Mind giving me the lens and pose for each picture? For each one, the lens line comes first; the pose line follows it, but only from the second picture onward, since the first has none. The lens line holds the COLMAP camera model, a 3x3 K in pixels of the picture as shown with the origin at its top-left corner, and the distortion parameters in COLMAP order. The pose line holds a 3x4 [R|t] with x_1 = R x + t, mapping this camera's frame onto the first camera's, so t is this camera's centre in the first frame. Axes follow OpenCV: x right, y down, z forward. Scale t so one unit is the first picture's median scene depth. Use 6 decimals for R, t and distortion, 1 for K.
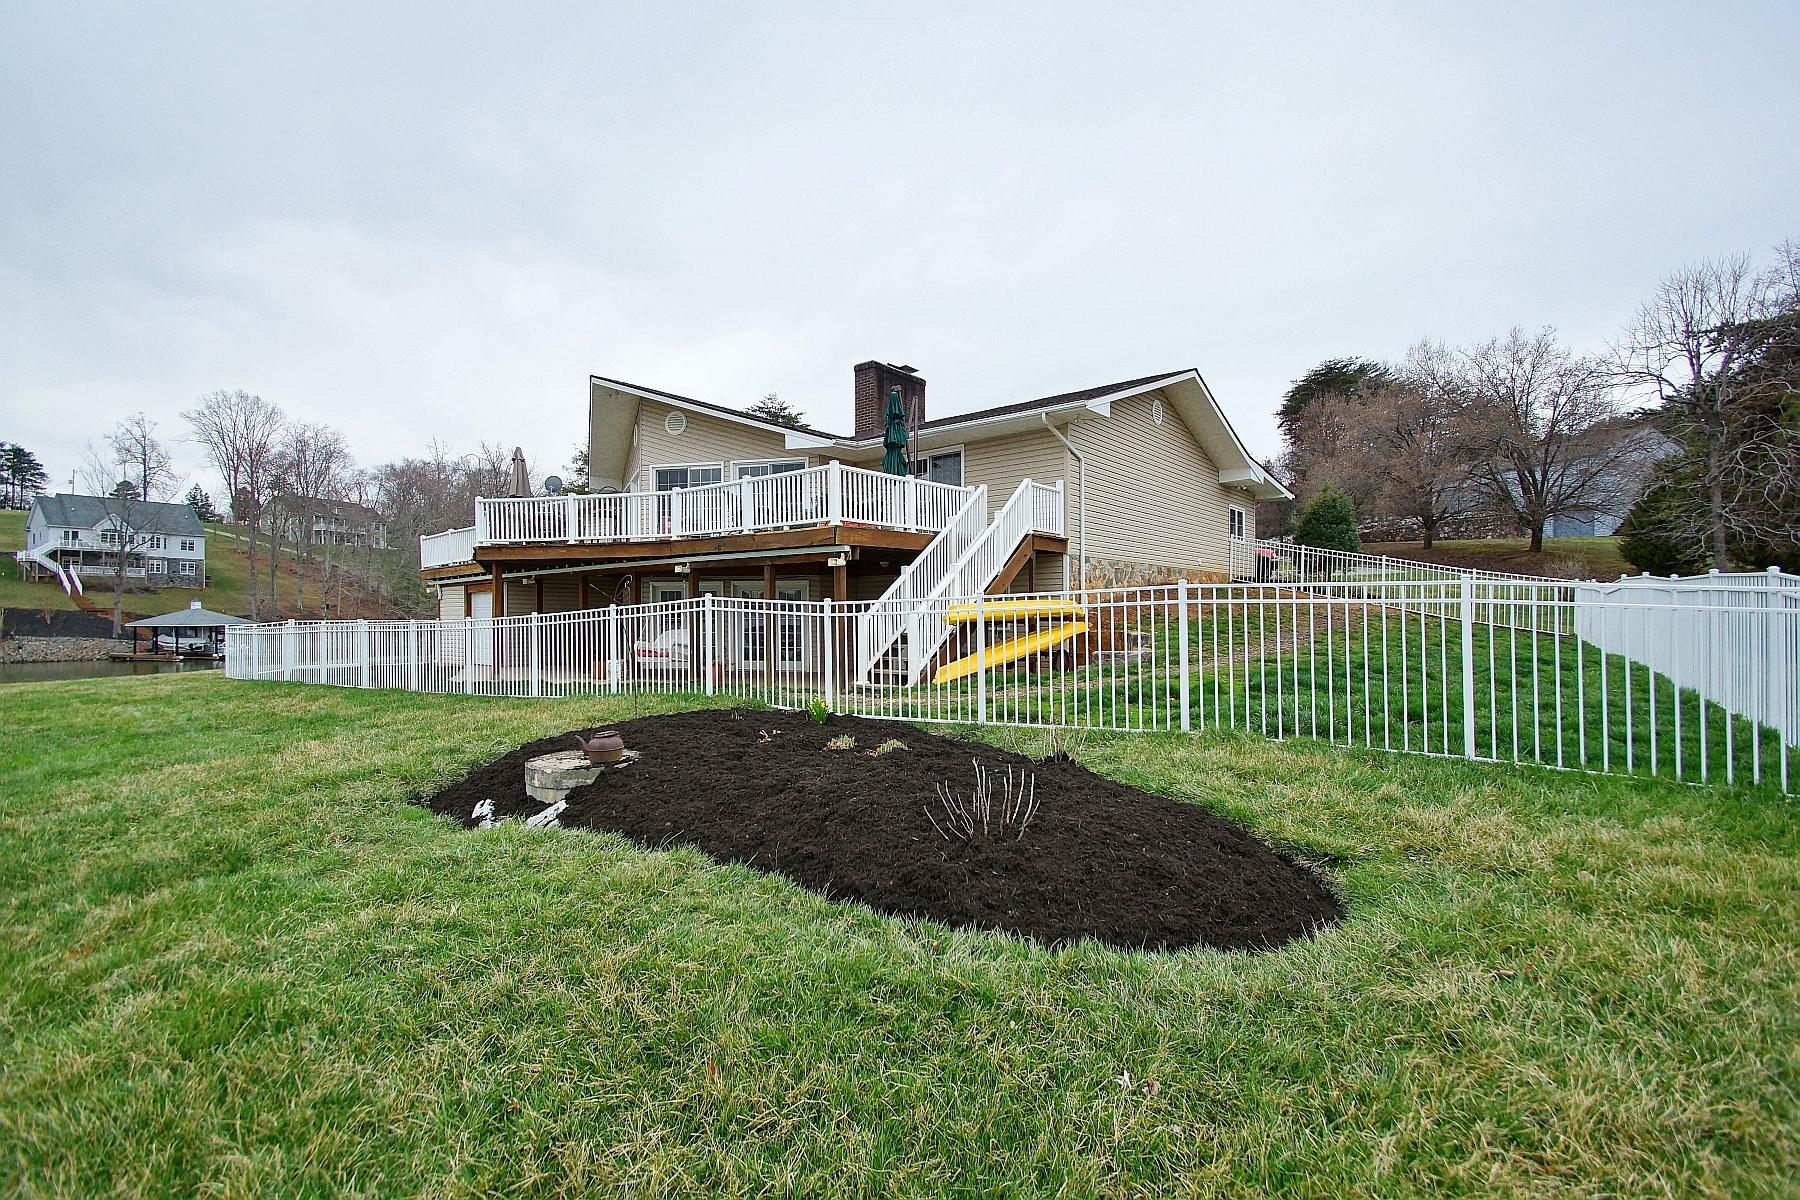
lens RADIAL K [[815.1, 0, 900.0], [0, 815.1, 600.0], [0, 0, 1]] dist [0.029131, -0.020446]
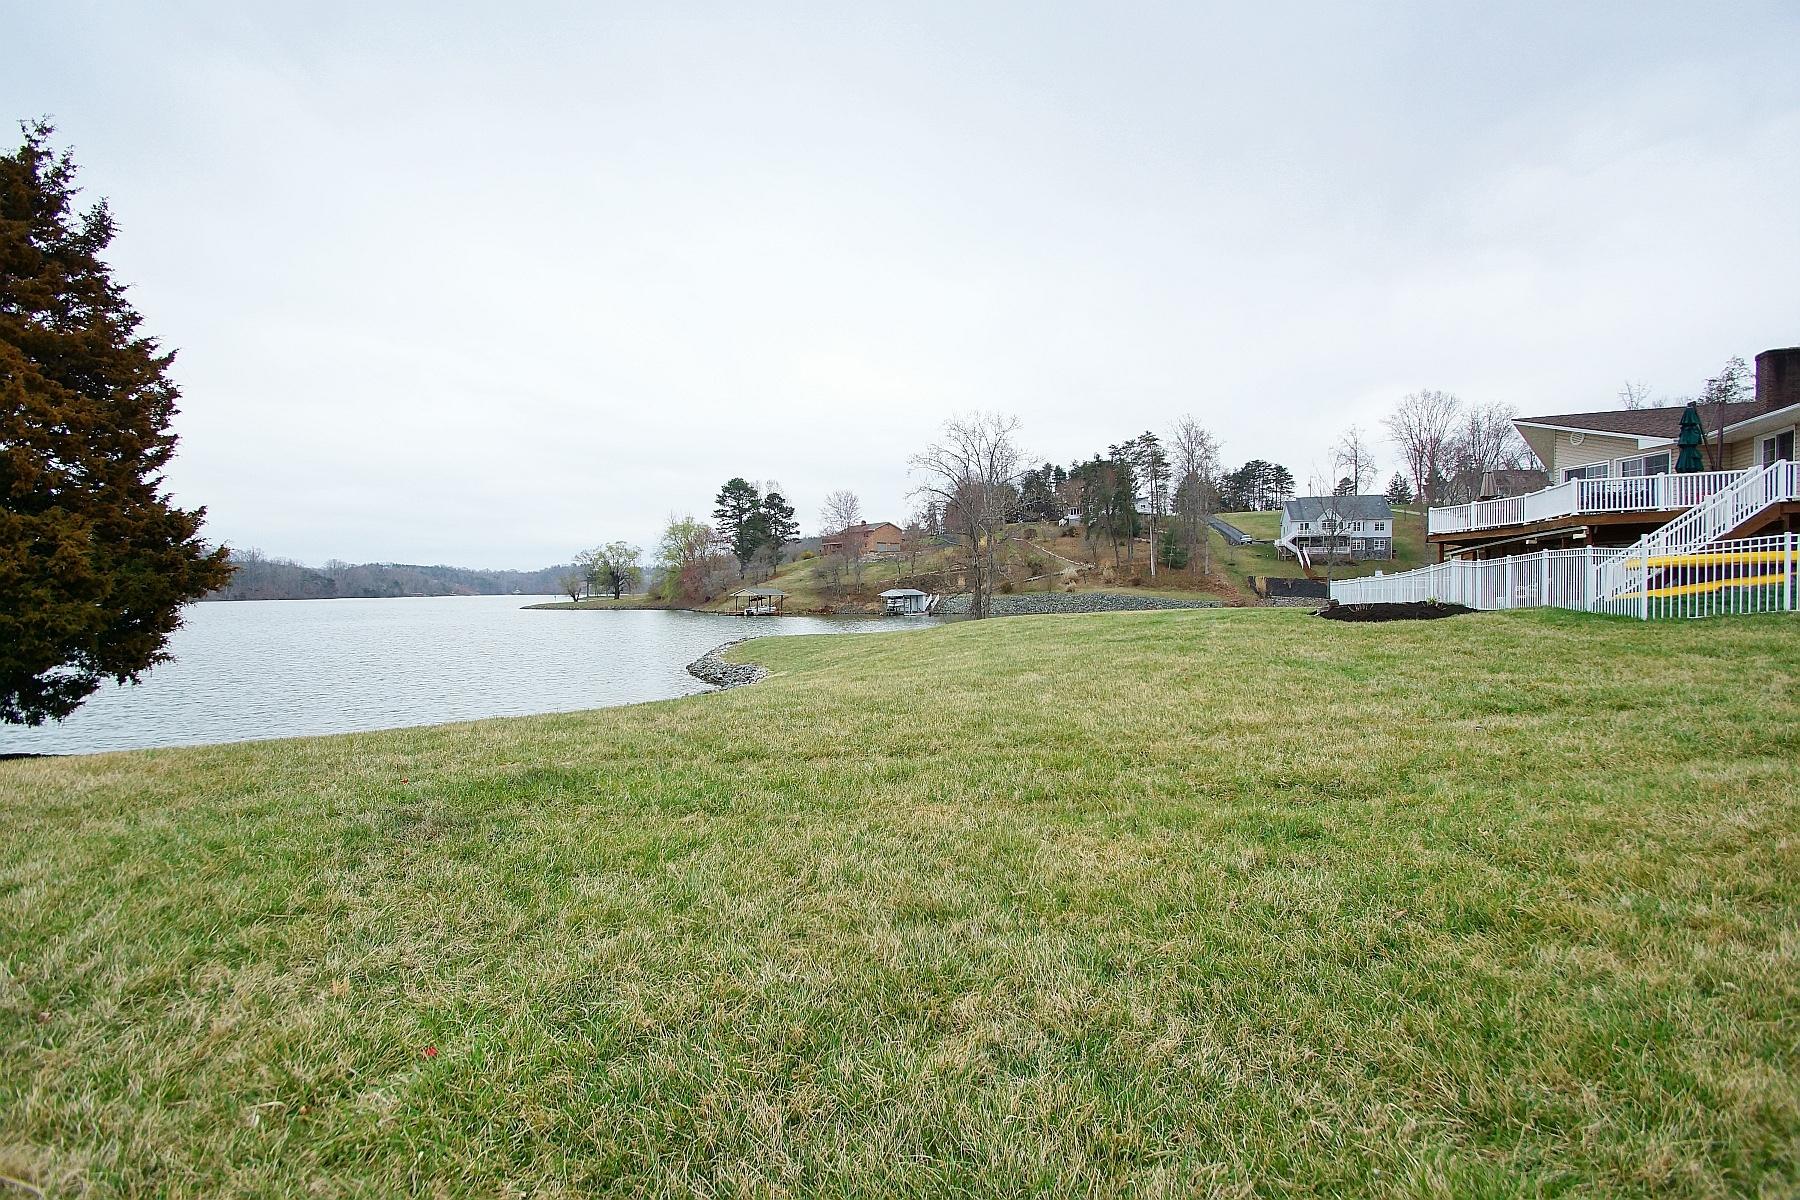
lens RADIAL K [[815.1, 0, 900.0], [0, 815.1, 600.0], [0, 0, 1]] dist [0.029131, -0.020446]
pose [[0.303932, 0.010752, -0.952633, 0.152012], [0.027324, 0.999427, 0.019998, 0.001910], [0.952302, -0.032108, 0.303464, -0.118551]]
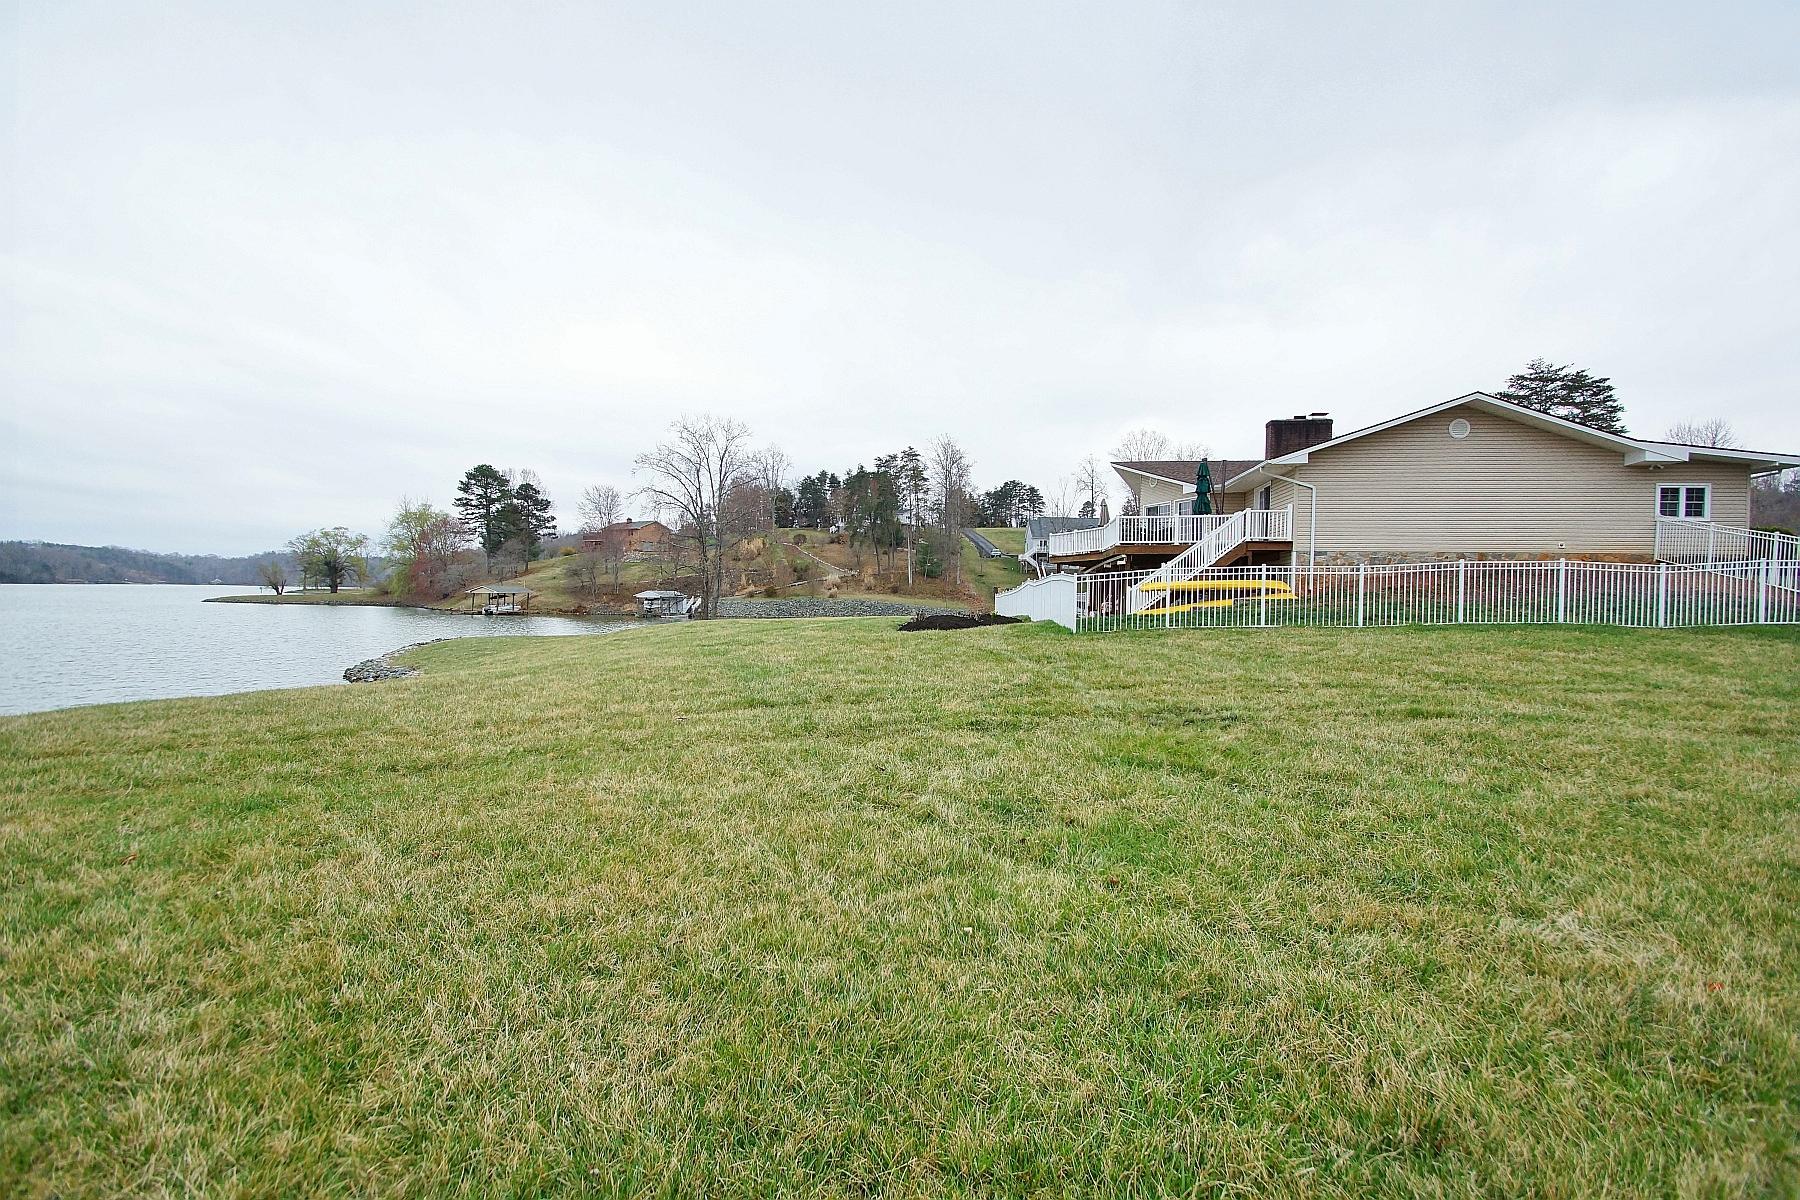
lens RADIAL K [[815.1, 0, 900.0], [0, 815.1, 600.0], [0, 0, 1]] dist [0.029131, -0.020446]
pose [[0.533928, 0.016270, -0.845374, 0.185593], [-0.001078, 0.999827, 0.018562, 0.001537], [0.845529, -0.008999, 0.533853, -0.079471]]
